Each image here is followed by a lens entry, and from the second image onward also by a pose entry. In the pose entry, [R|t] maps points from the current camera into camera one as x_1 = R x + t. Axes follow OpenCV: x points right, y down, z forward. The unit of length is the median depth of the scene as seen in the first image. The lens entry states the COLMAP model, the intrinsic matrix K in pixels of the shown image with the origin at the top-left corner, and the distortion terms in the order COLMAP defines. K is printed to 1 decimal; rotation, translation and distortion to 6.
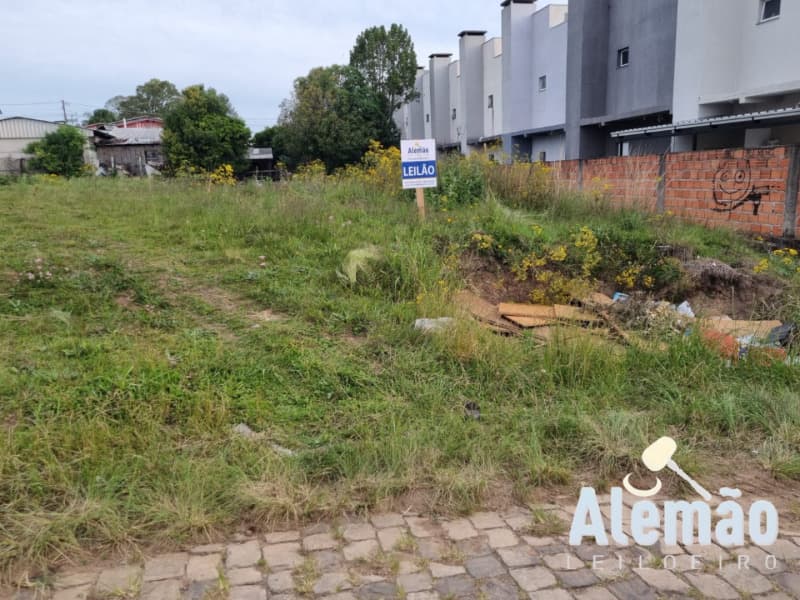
lens RADIAL K [[647.0, 0, 413.2], [0, 647.0, 300.5], [0, 0, 1]] dist [0.073233, -0.062584]
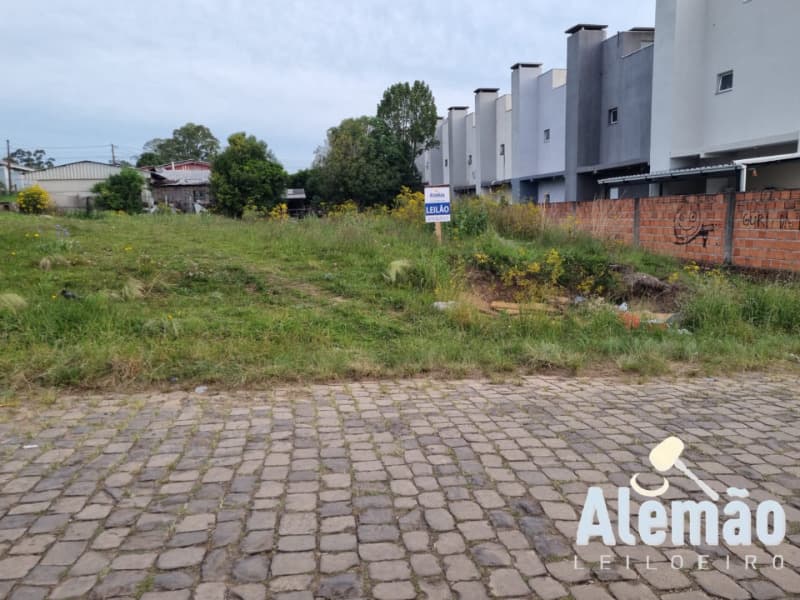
lens RADIAL K [[647.0, 0, 413.2], [0, 647.0, 300.5], [0, 0, 1]] dist [0.073233, -0.062584]
pose [[0.999549, 0.012391, -0.027368, -0.001486], [-0.013973, 0.998195, -0.058404, 0.041233], [0.026595, 0.058760, 0.997918, -0.203240]]
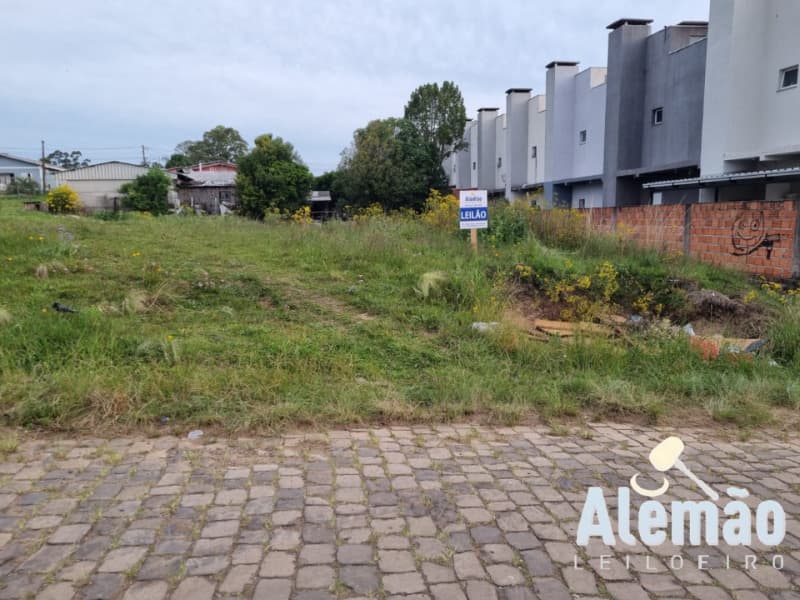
lens RADIAL K [[642.2, 0, 400.0], [0, 642.2, 300.0], [0, 0, 1]] dist [0.073836, -0.063841]
pose [[0.996158, 0.030706, -0.082020, -0.013986], [-0.035796, 0.997476, -0.061323, 0.024681], [0.079930, 0.064023, 0.994742, -0.129973]]
